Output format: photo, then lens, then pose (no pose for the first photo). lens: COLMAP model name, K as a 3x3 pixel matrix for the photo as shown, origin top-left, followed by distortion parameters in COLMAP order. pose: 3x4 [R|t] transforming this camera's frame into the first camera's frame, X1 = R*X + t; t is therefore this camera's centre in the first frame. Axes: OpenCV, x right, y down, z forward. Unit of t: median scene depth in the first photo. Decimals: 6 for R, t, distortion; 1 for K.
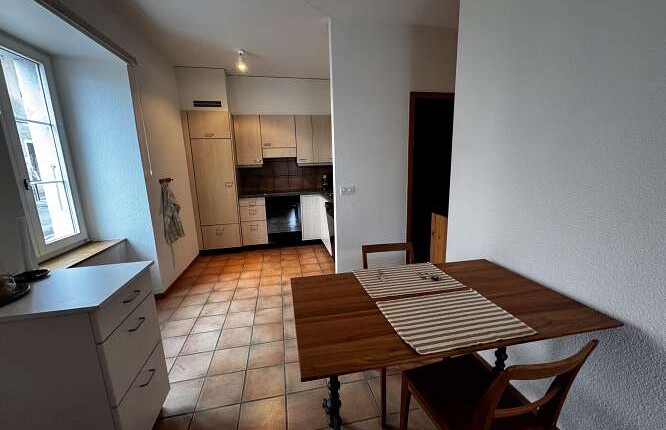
lens RADIAL K [[265.4, 0, 330.0], [0, 265.4, 216.5], [0, 0, 1]] dist [-0.001489, -0.000033]
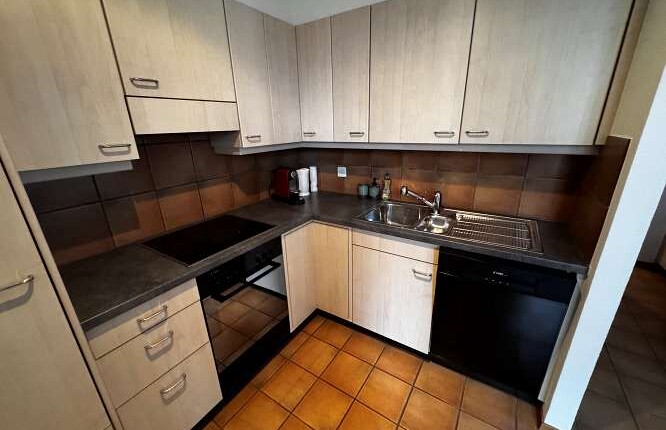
lens RADIAL K [[265.4, 0, 333.5], [0, 265.4, 215.9], [0, 0, 1]] dist [-0.001489, -0.000033]
pose [[0.699142, -0.223601, 0.679119, -0.308904], [0.144441, 0.974427, 0.172132, -0.157381], [-0.700240, -0.022252, 0.713560, 0.665975]]
